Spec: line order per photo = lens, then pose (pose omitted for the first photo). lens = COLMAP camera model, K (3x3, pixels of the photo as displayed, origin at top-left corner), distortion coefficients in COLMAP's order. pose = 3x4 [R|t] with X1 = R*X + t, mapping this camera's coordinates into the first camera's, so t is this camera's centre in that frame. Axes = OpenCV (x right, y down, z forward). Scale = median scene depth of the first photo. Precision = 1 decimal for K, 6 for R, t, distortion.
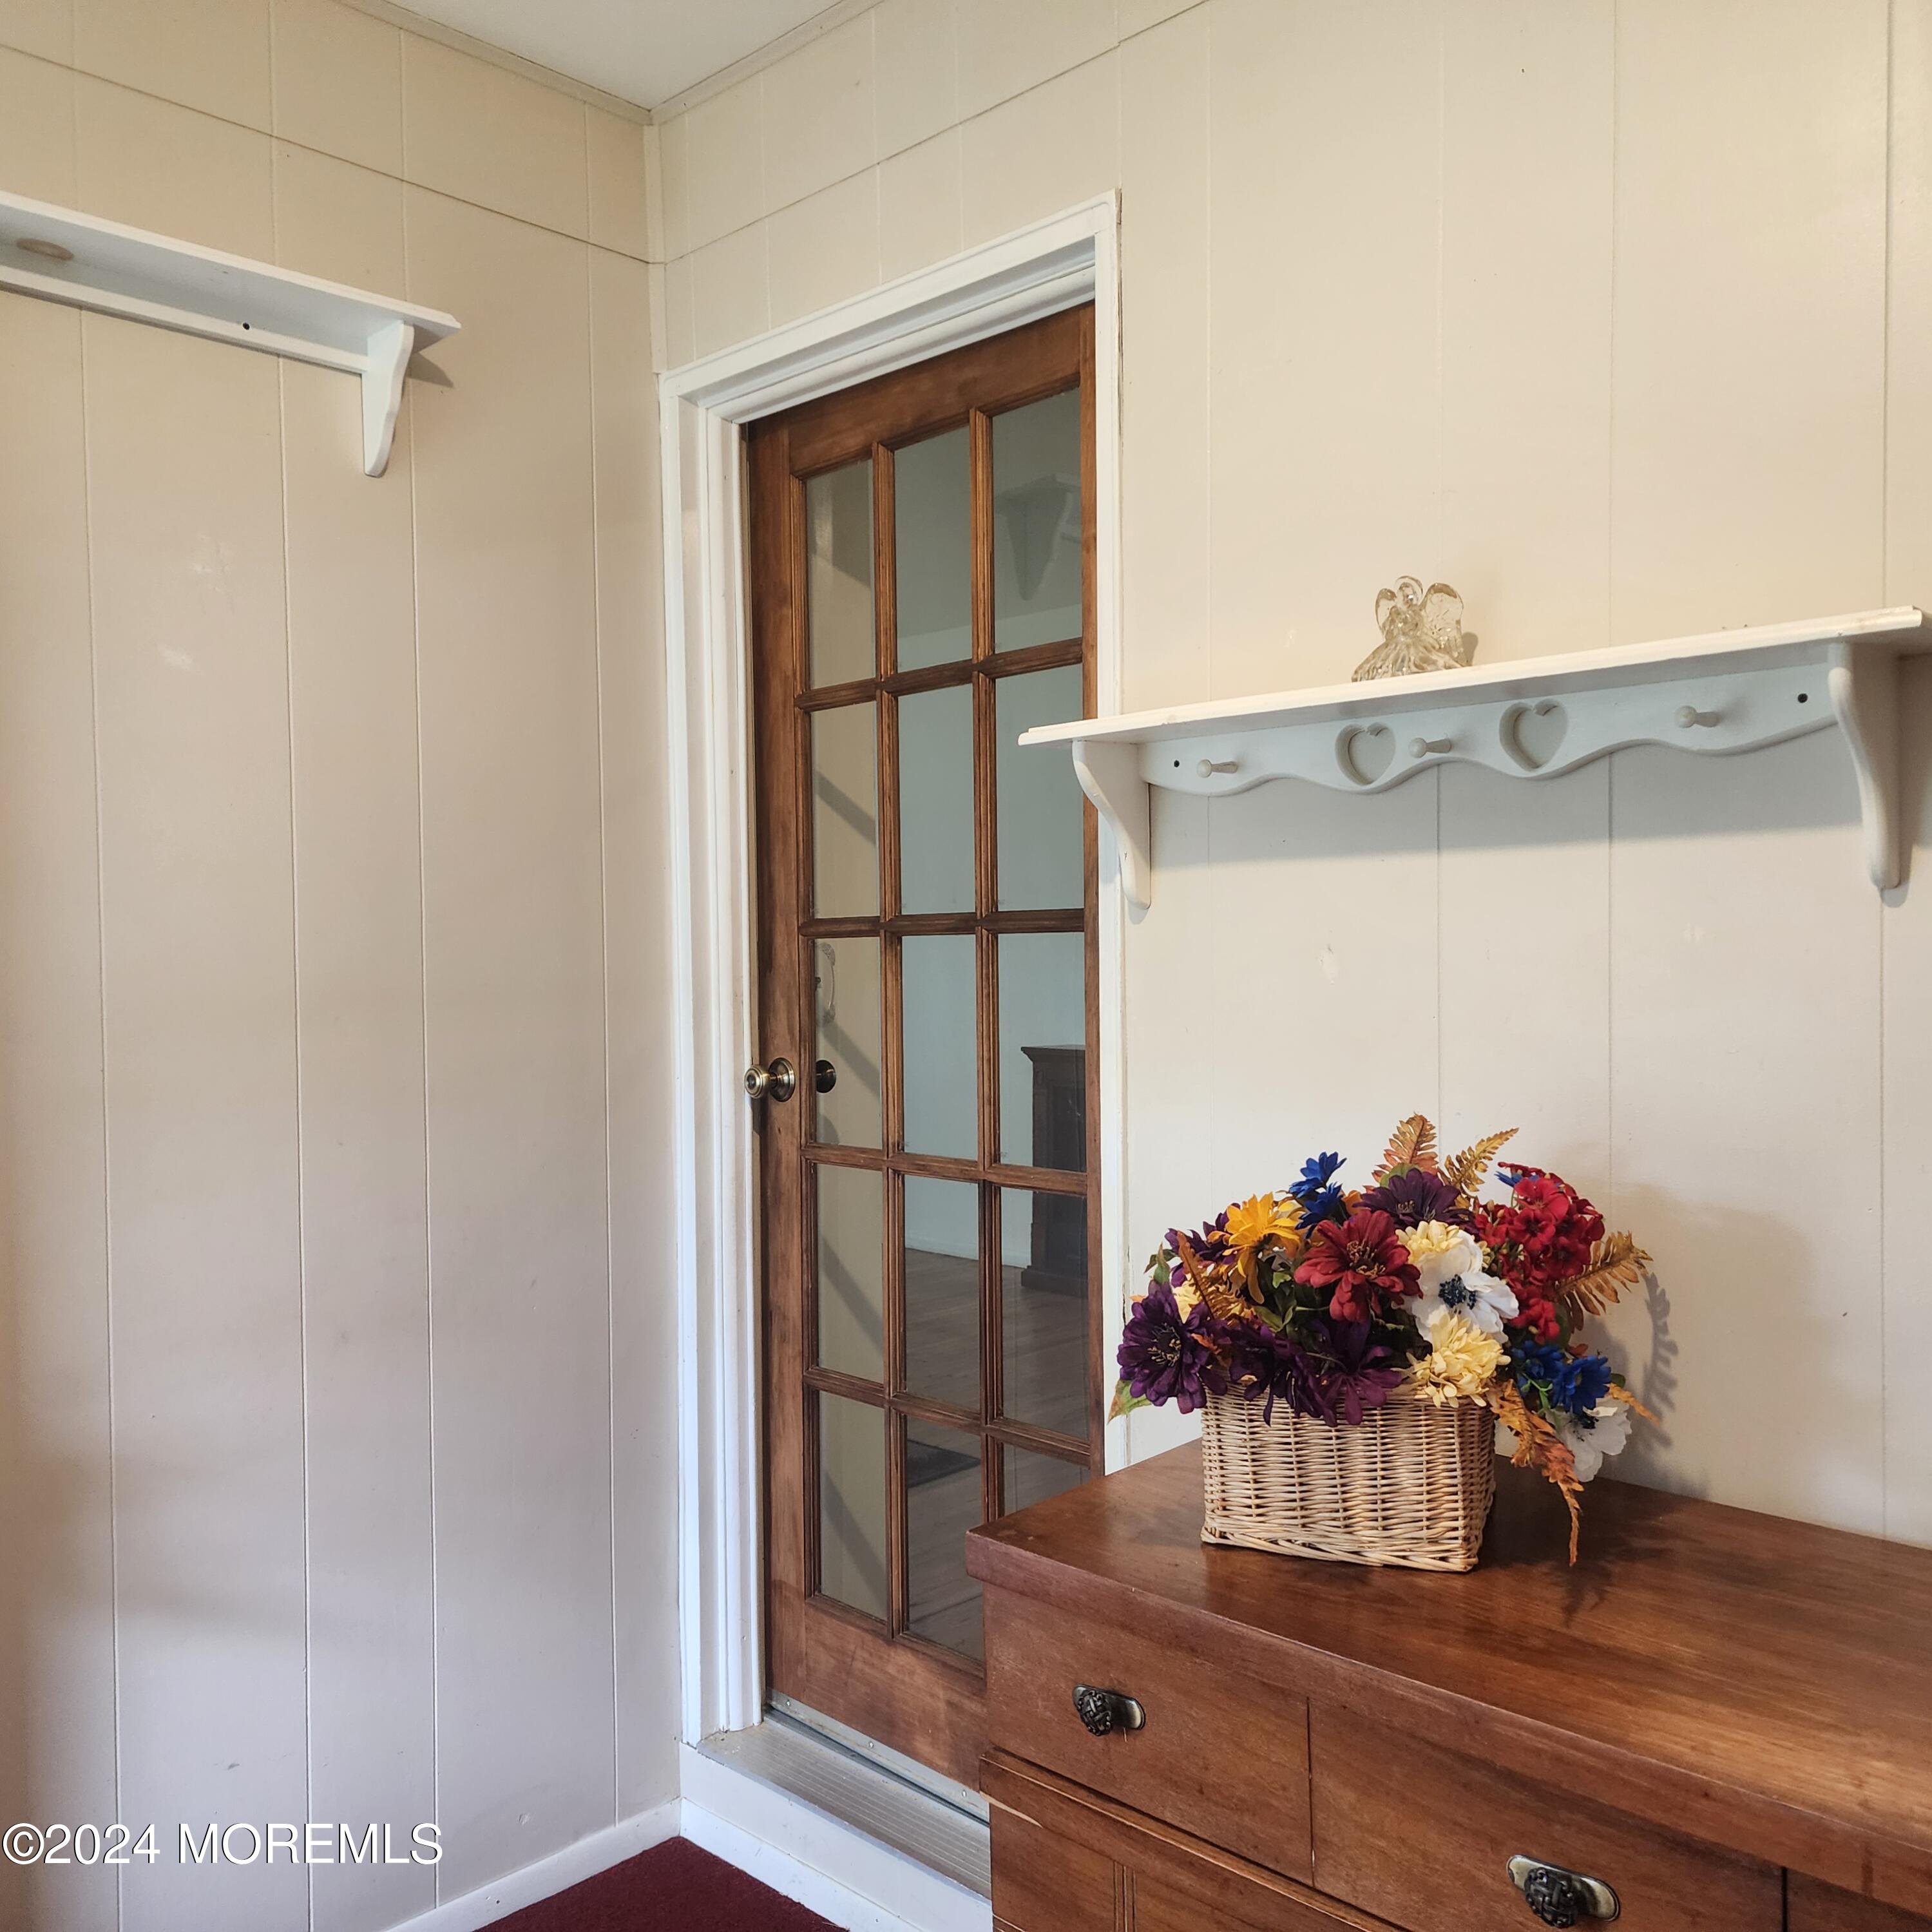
lens RADIAL K [[1740.9, 0, 967.5], [0, 1740.9, 951.0], [0, 0, 1]] dist [0.102436, -0.122048]
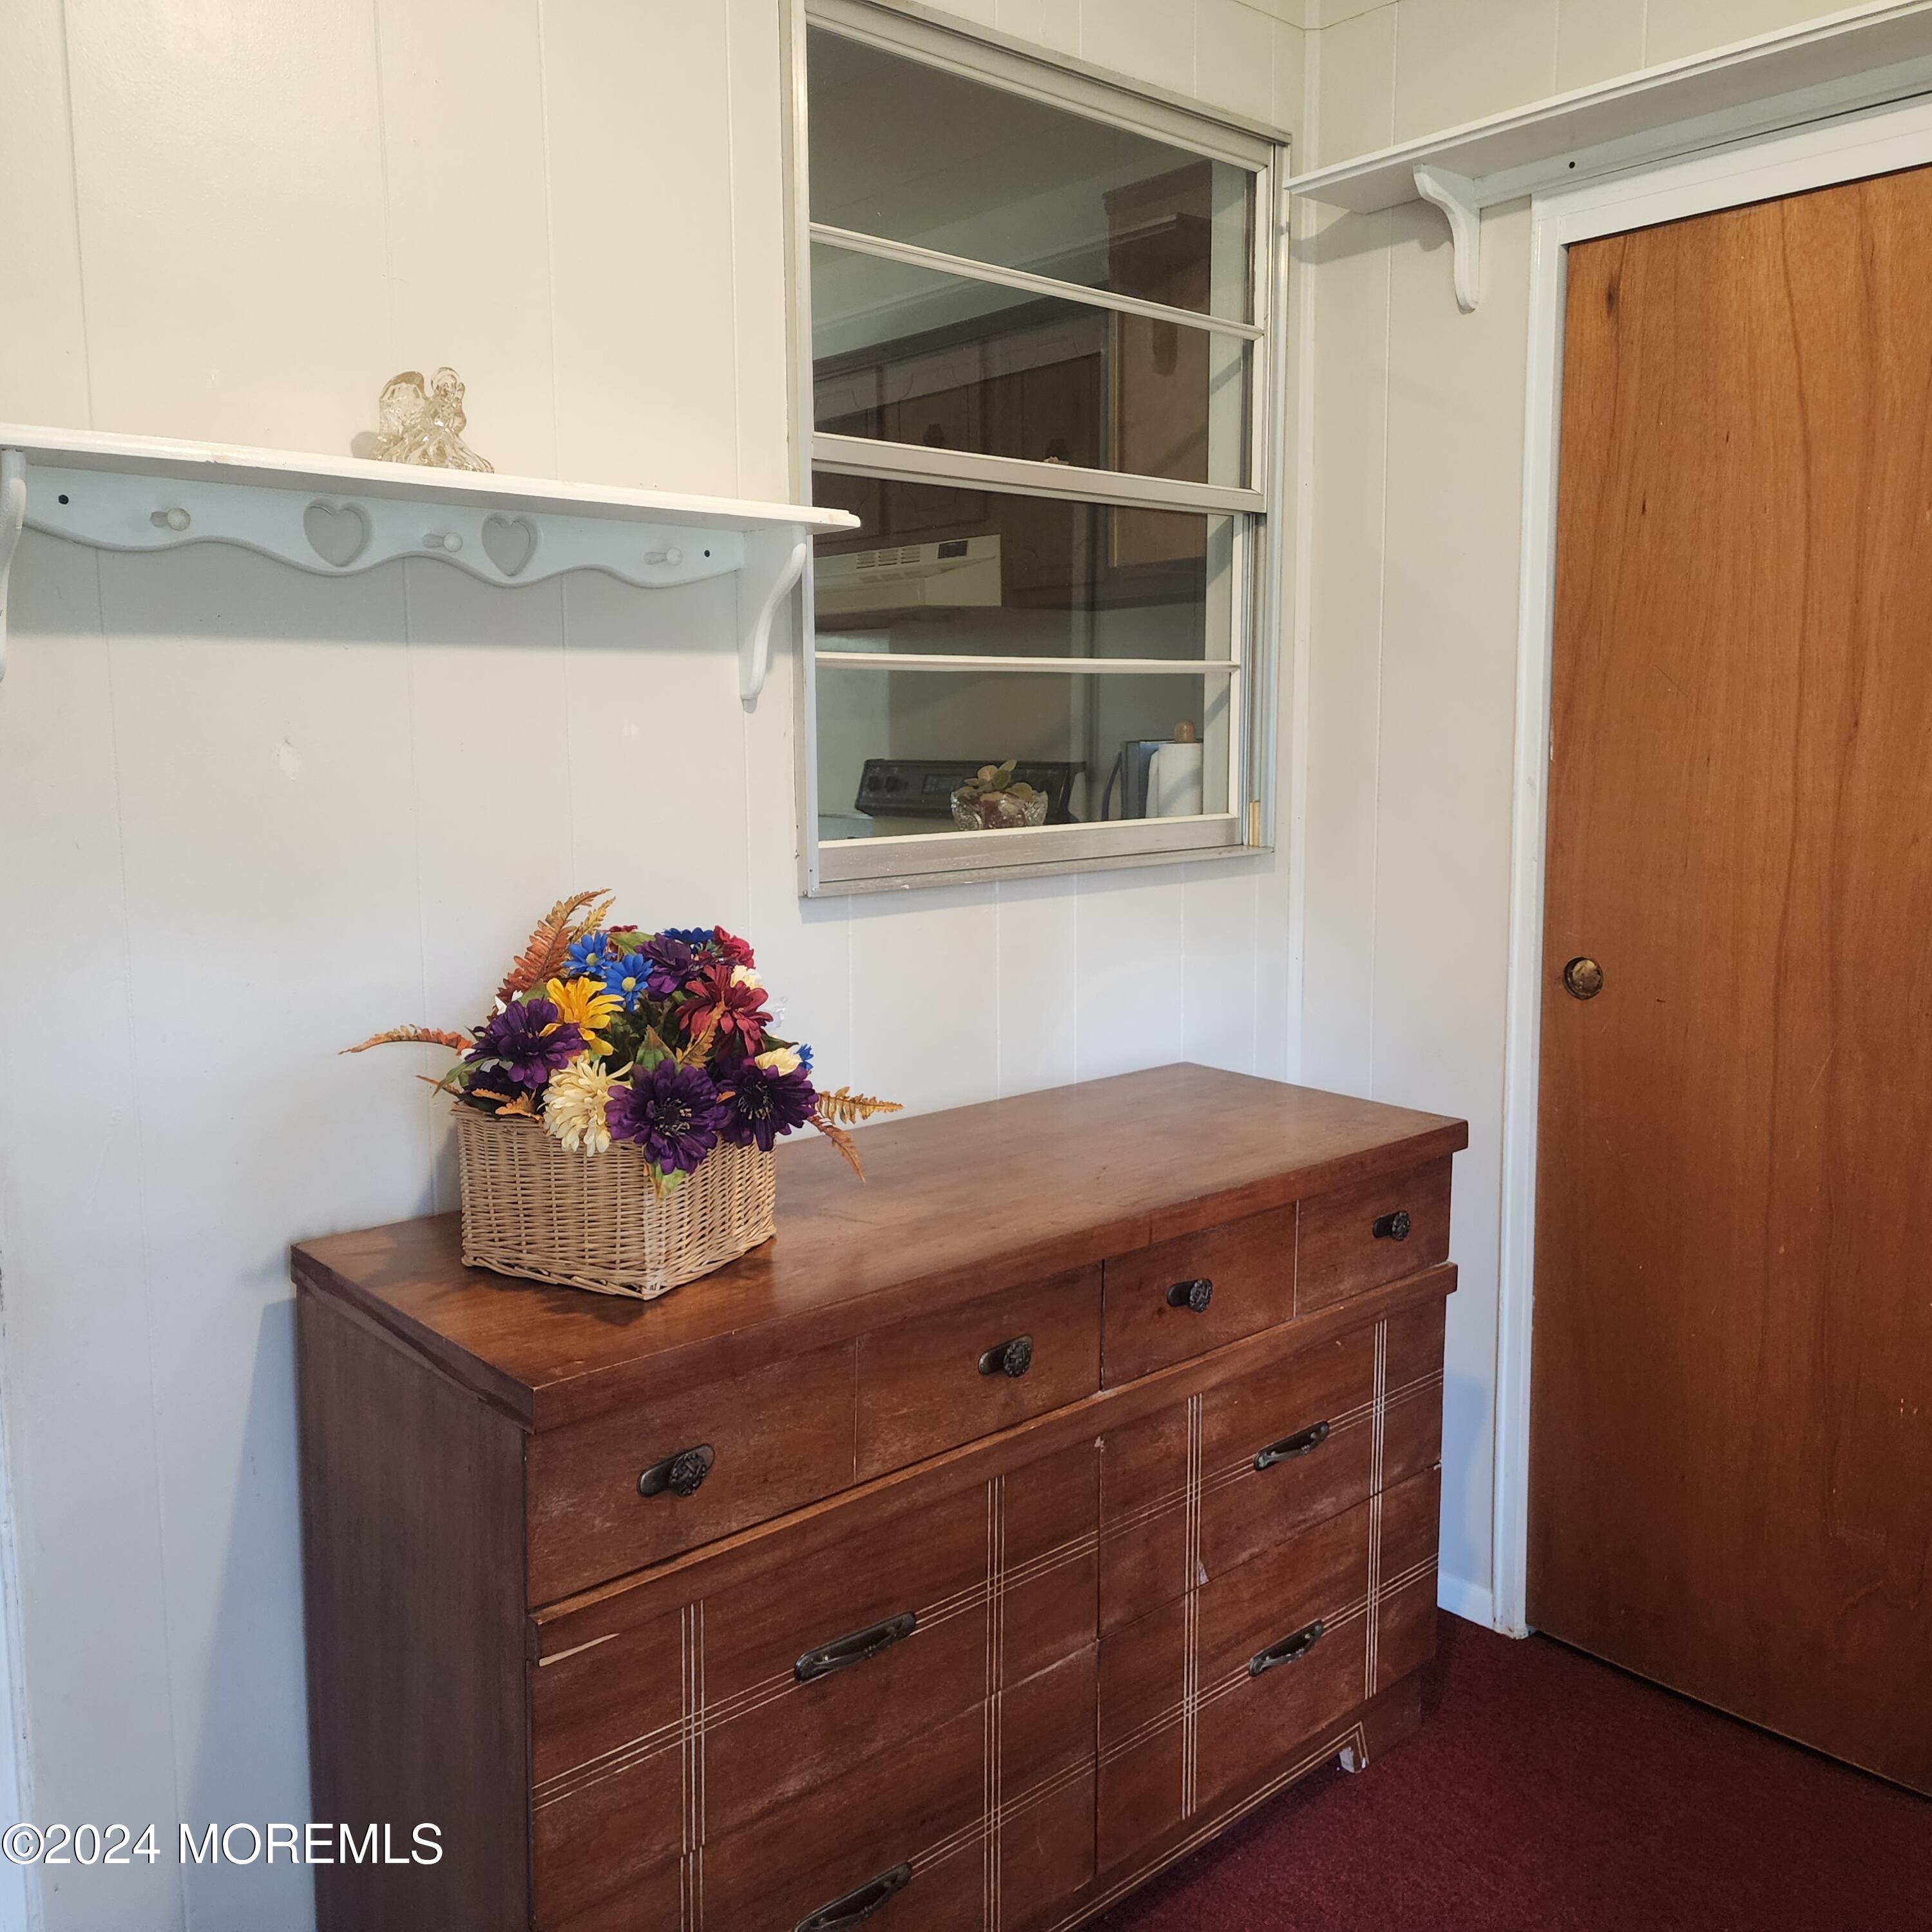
lens RADIAL K [[1768.4, 0, 964.8], [0, 1768.4, 930.9], [0, 0, 1]] dist [0.092695, -0.151884]
pose [[0.053165, -0.094185, 0.994134, -0.789017], [0.012760, 0.995525, 0.093634, 0.015854], [-0.998504, 0.007708, 0.054129, 0.661876]]
